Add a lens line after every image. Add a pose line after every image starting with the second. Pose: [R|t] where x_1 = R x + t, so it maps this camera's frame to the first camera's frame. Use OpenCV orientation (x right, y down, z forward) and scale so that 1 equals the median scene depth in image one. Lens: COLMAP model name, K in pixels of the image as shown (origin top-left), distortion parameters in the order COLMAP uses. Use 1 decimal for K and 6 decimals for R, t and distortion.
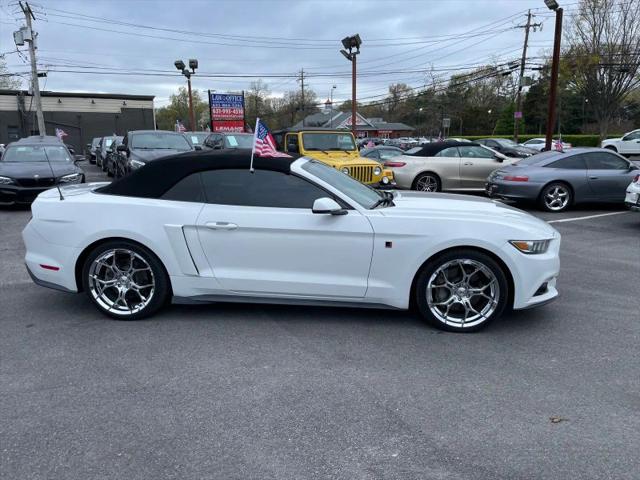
lens RADIAL K [[463.7, 0, 320.0], [0, 463.7, 240.0], [0, 0, 1]] dist [0.067383, -0.087323]
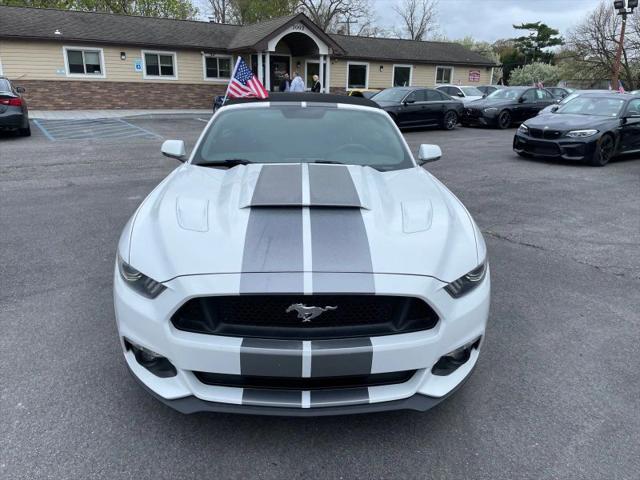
lens RADIAL K [[482.3, 0, 320.0], [0, 482.3, 240.0], [0, 0, 1]] dist [0.068872, -0.109004]
pose [[0.151401, 0.299413, -0.942035, 0.306573], [-0.226798, 0.938119, 0.261717, -0.065654], [0.962102, 0.174028, 0.209938, 0.323721]]
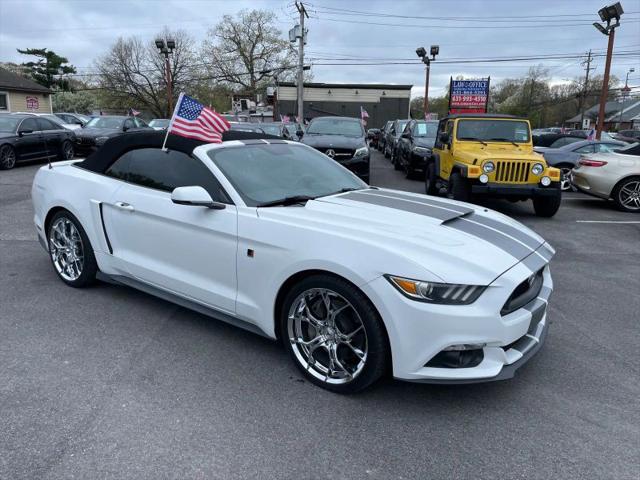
lens RADIAL K [[463.6, 0, 325.3], [0, 463.6, 247.6], [0, 0, 1]] dist [0.061704, -0.081289]
pose [[0.866464, 0.148617, -0.476605, 0.186352], [-0.131337, 0.988892, 0.069590, -0.020899], [0.481654, 0.002298, 0.876359, 0.109934]]
